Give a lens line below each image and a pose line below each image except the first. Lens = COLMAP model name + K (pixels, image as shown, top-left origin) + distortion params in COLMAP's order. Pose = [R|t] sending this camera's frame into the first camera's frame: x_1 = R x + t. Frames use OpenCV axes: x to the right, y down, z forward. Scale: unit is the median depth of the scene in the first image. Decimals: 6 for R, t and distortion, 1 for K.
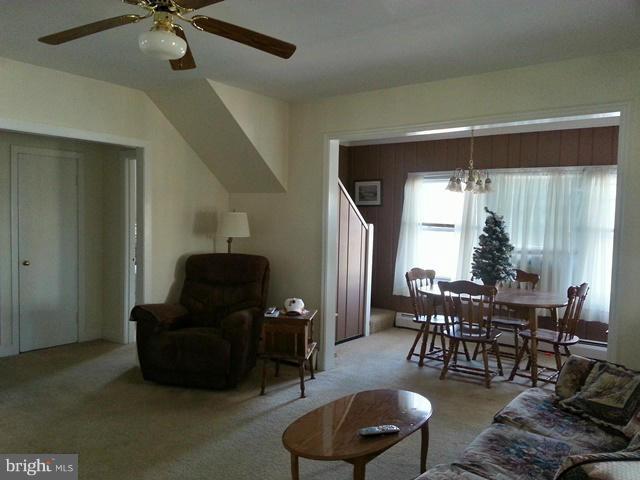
lens RADIAL K [[540.5, 0, 320.0], [0, 540.5, 240.0], [0, 0, 1]] dist [-0.001212, -0.000701]
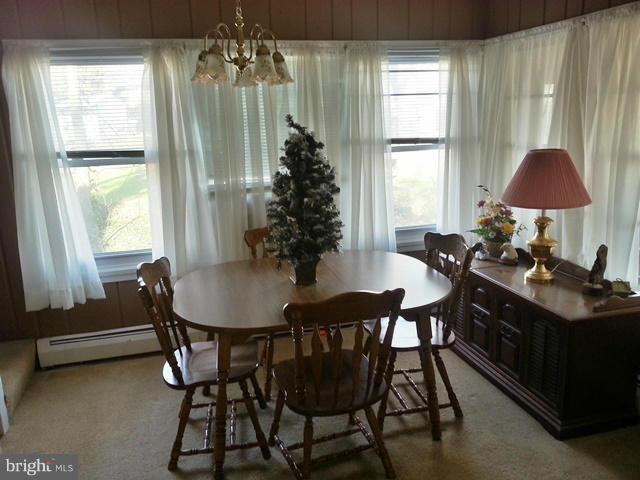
lens RADIAL K [[527.7, 0, 319.5], [0, 527.7, 229.8], [0, 0, 1]] dist [0.006738, 0.002674]
pose [[0.613968, -0.215112, 0.759454, -0.050278], [0.077813, 0.973957, 0.212963, -0.054108], [-0.785486, -0.071657, 0.614717, 0.615595]]
